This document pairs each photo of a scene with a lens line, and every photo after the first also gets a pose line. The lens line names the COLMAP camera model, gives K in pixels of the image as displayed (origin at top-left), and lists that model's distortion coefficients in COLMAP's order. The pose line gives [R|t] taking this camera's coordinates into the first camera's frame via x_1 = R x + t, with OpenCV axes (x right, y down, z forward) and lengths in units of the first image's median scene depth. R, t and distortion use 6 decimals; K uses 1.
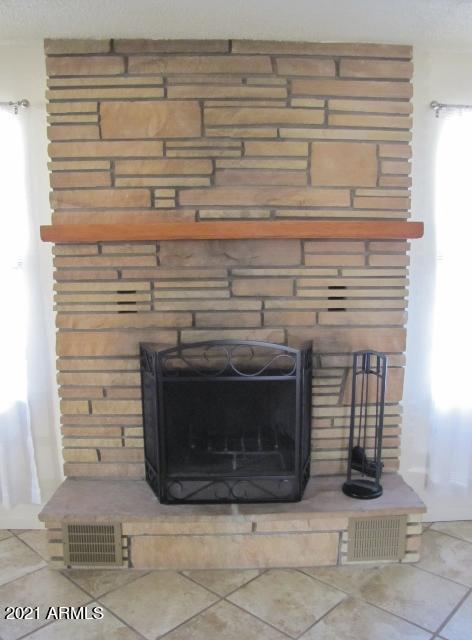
lens RADIAL K [[535.2, 0, 235.7], [0, 535.2, 326.8], [0, 0, 1]] dist [-0.143098, 0.044775]
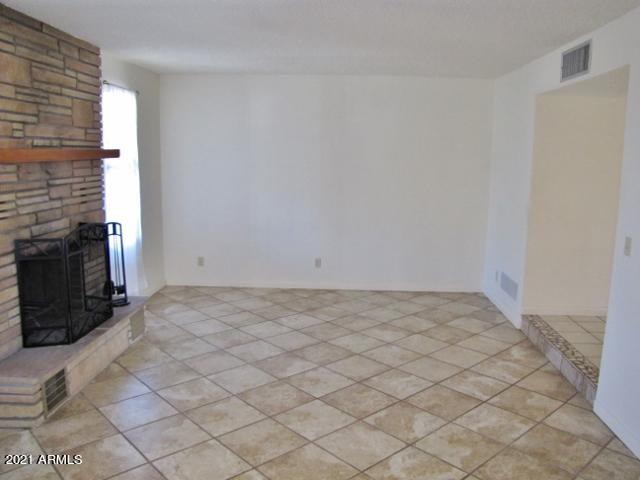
lens RADIAL K [[535.2, 0, 320.2], [0, 535.2, 239.0], [0, 0, 1]] dist [-0.143098, 0.044775]
pose [[0.077901, -0.149190, 0.985735, -1.377104], [0.119731, 0.982984, 0.139311, -0.059304], [-0.989745, 0.107171, 0.094438, 0.151594]]
